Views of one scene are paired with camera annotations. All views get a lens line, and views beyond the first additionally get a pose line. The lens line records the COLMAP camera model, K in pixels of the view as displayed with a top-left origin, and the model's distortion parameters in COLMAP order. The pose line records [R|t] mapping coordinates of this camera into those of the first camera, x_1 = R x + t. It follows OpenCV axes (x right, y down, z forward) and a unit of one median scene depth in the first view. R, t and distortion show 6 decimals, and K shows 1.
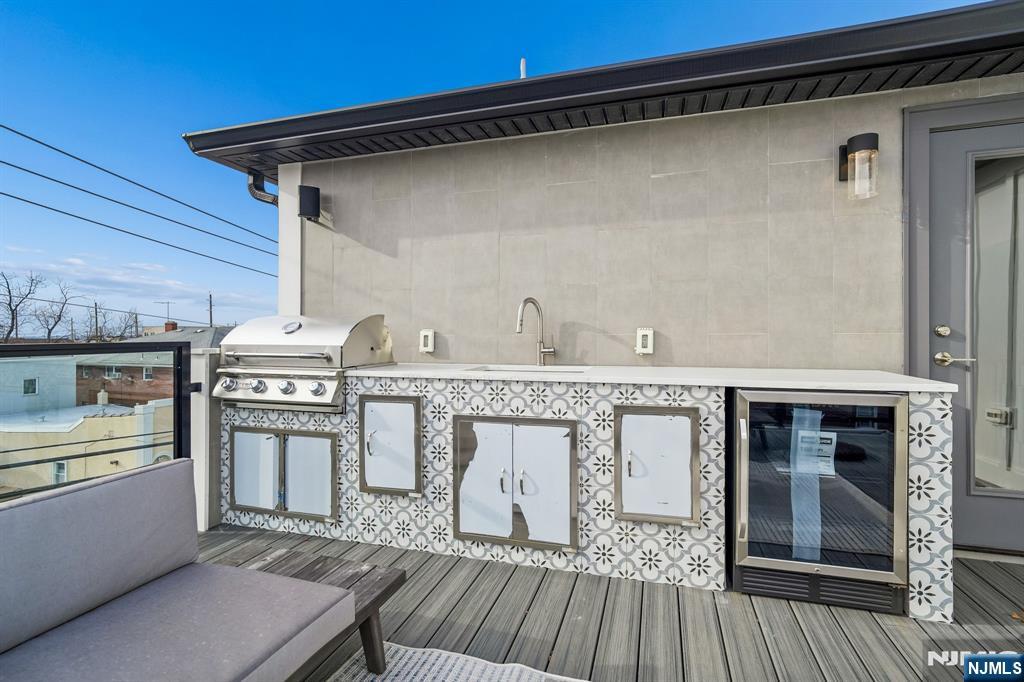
lens RADIAL K [[479.8, 0, 513.8], [0, 479.8, 336.3], [0, 0, 1]] dist [-0.002756, 0.000374]
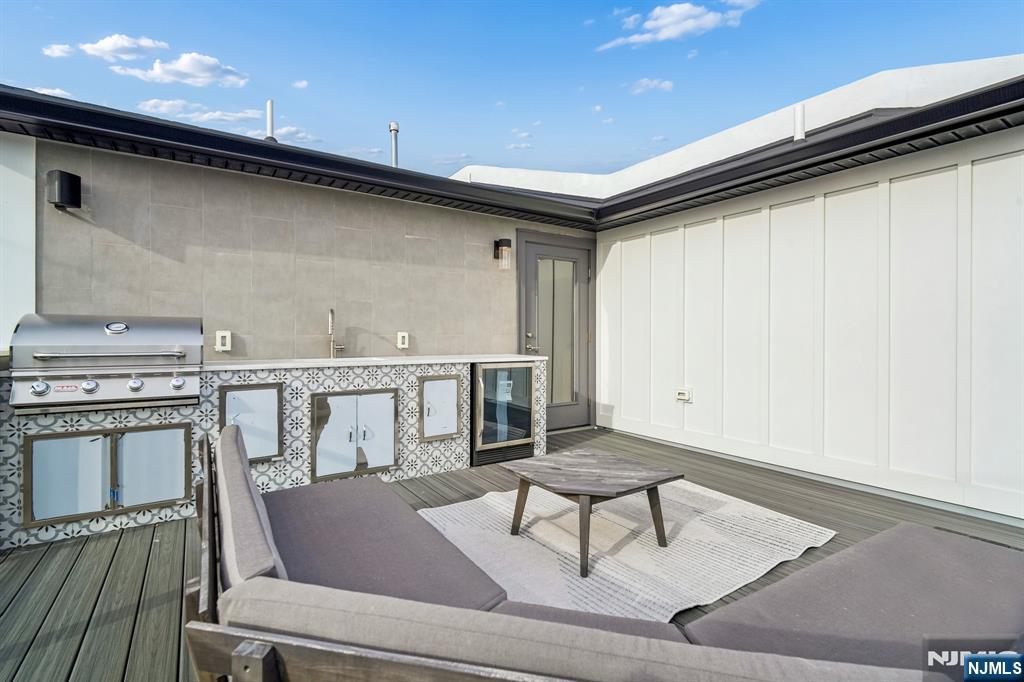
lens RADIAL K [[479.8, 0, 513.8], [0, 479.8, 336.3], [0, 0, 1]] dist [-0.002756, 0.000374]
pose [[0.637361, 0.002374, 0.770561, -0.791226], [-0.000754, 0.999997, -0.002458, 0.001514], [-0.770565, 0.000986, 0.637361, -0.319953]]
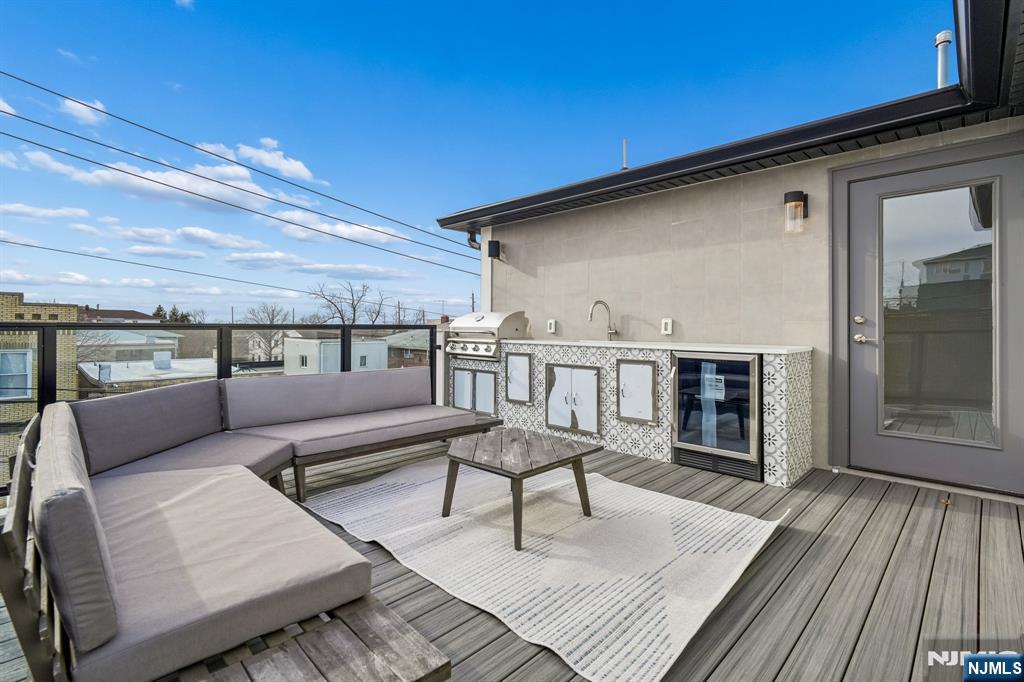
lens RADIAL K [[469.9, 0, 500.3], [0, 469.9, 320.8], [0, 0, 1]] dist [-0.000040, 0.000013]
pose [[0.877479, 0.000445, -0.479616, 0.601987], [-0.008070, 0.999872, -0.013835, 0.019988], [0.479548, 0.016011, 0.877370, -0.728962]]
